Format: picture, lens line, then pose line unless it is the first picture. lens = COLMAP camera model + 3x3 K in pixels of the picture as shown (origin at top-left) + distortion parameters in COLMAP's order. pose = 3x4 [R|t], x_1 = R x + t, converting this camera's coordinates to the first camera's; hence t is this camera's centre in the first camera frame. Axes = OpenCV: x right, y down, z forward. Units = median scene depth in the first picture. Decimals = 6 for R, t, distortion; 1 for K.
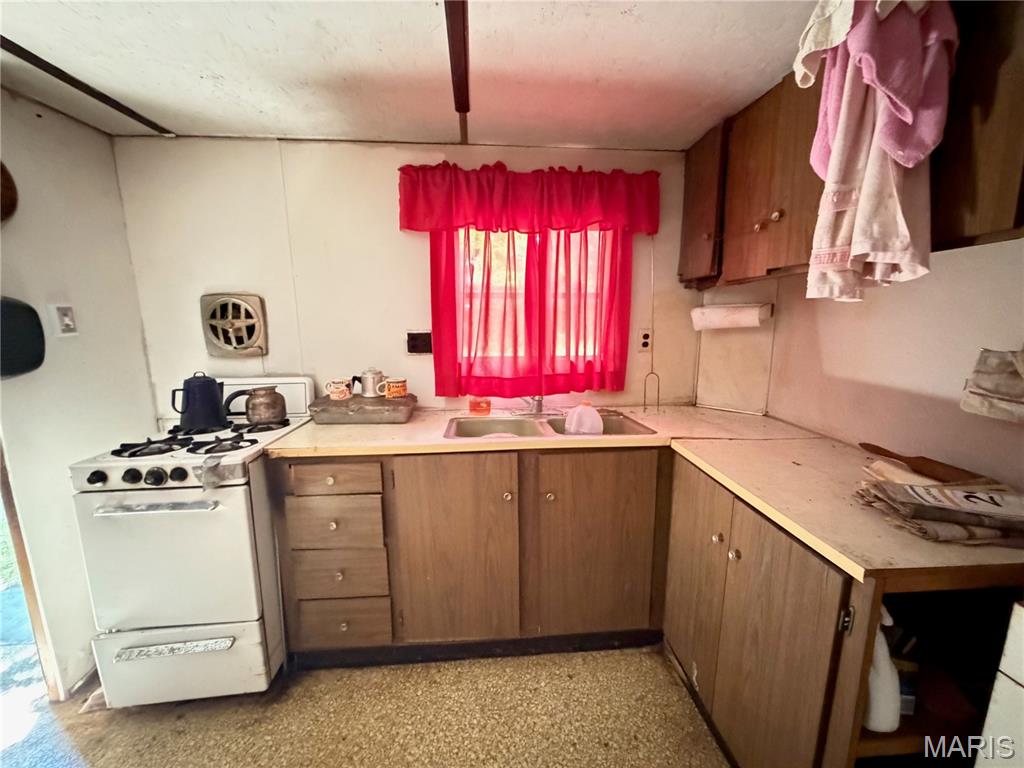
lens RADIAL K [[410.3, 0, 511.2], [0, 410.3, 385.5], [0, 0, 1]] dist [-0.001557, -0.000412]
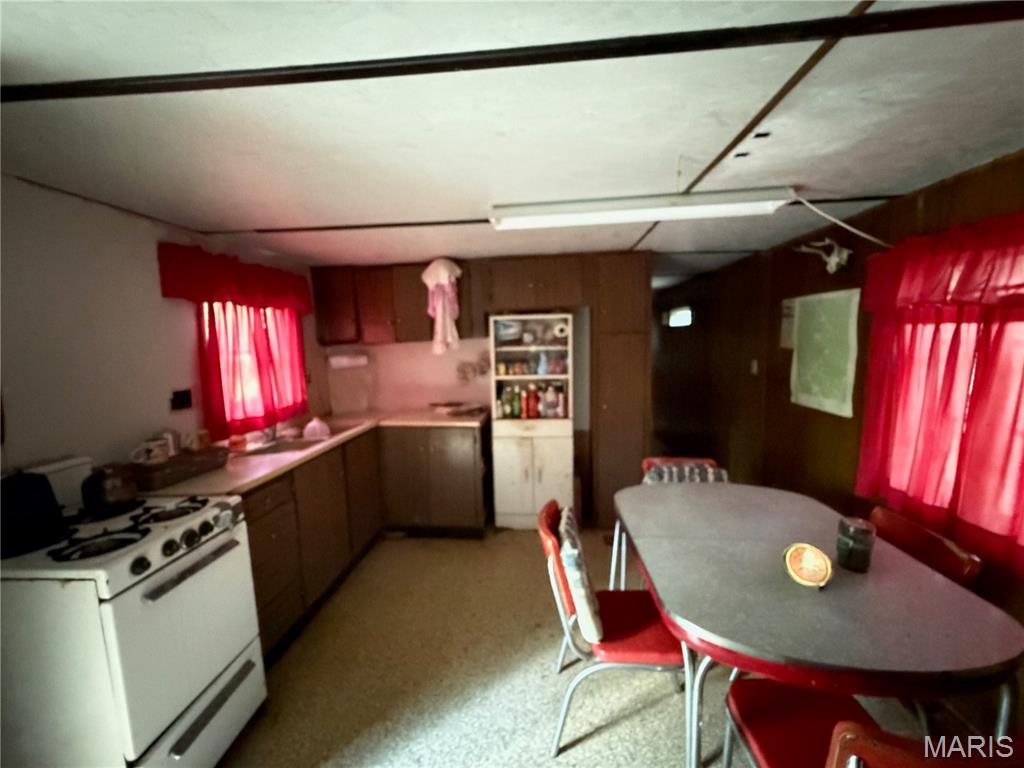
lens RADIAL K [[410.3, 0, 509.1], [0, 410.3, 387.8], [0, 0, 1]] dist [-0.001557, -0.000412]
pose [[0.189445, -0.117178, 0.974874, -1.211496], [0.197614, 0.977088, 0.079043, -0.054568], [-0.961800, 0.177674, 0.208261, -0.054280]]
